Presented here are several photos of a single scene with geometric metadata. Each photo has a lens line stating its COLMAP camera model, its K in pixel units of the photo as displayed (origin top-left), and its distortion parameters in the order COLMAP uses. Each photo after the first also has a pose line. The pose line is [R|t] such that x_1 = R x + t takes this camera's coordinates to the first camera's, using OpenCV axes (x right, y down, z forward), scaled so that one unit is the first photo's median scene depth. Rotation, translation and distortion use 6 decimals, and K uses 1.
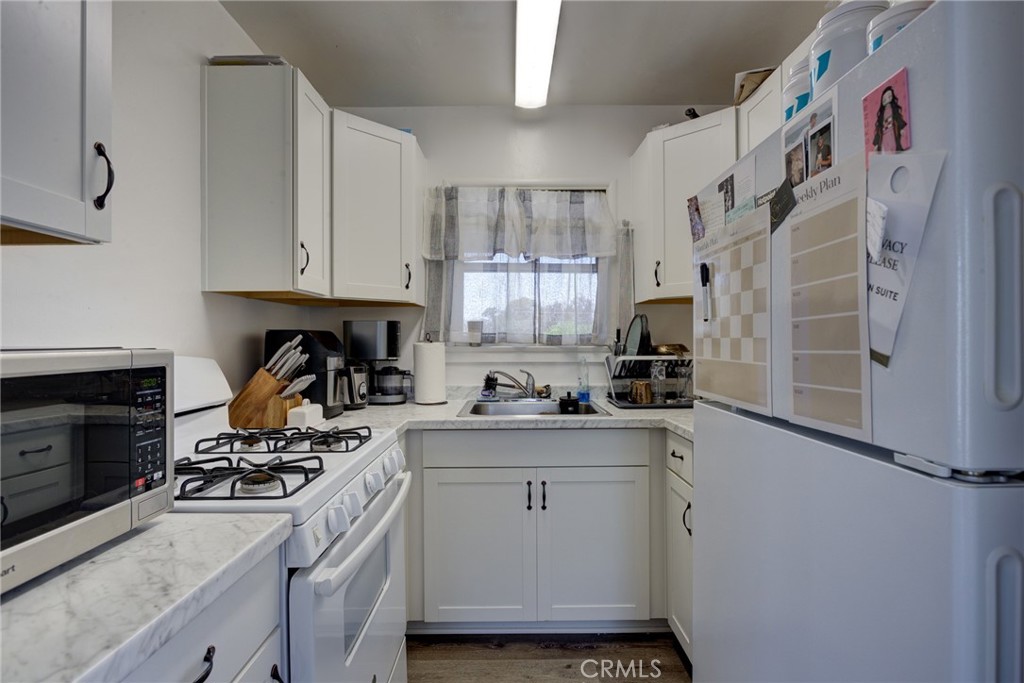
lens RADIAL K [[503.8, 0, 511.7], [0, 503.8, 341.7], [0, 0, 1]] dist [-0.014245, 0.005382]
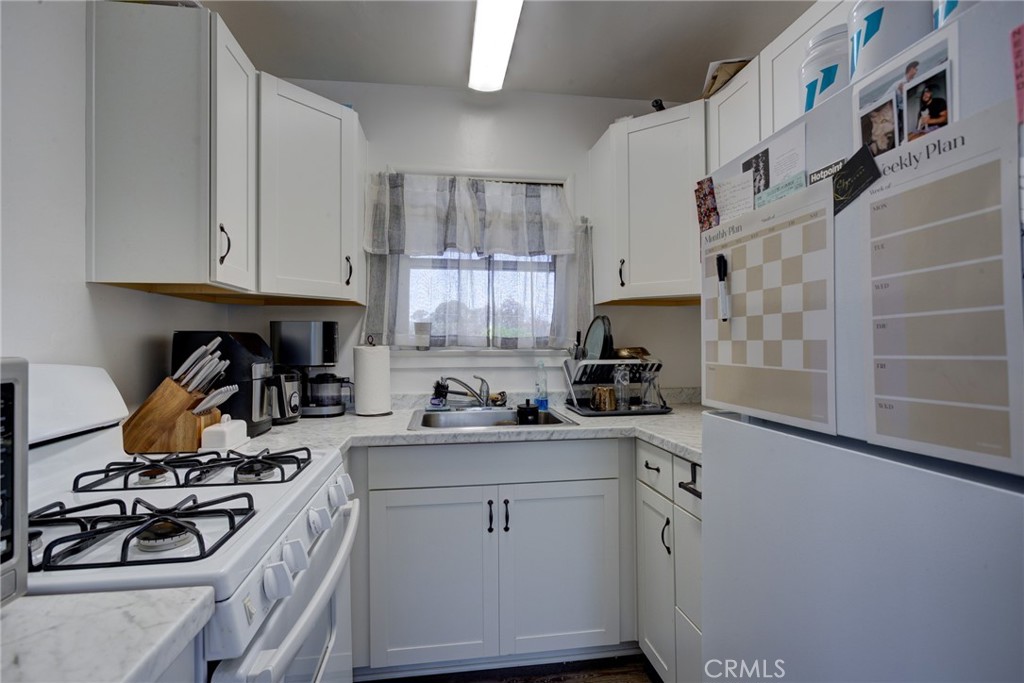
lens RADIAL K [[503.8, 0, 511.7], [0, 503.8, 340.6], [0, 0, 1]] dist [-0.014245, 0.005382]
pose [[0.990210, -0.000384, 0.139586, -0.053501], [0.001563, 0.999964, -0.008341, -0.000296], [-0.139577, 0.008477, 0.990175, 0.105742]]
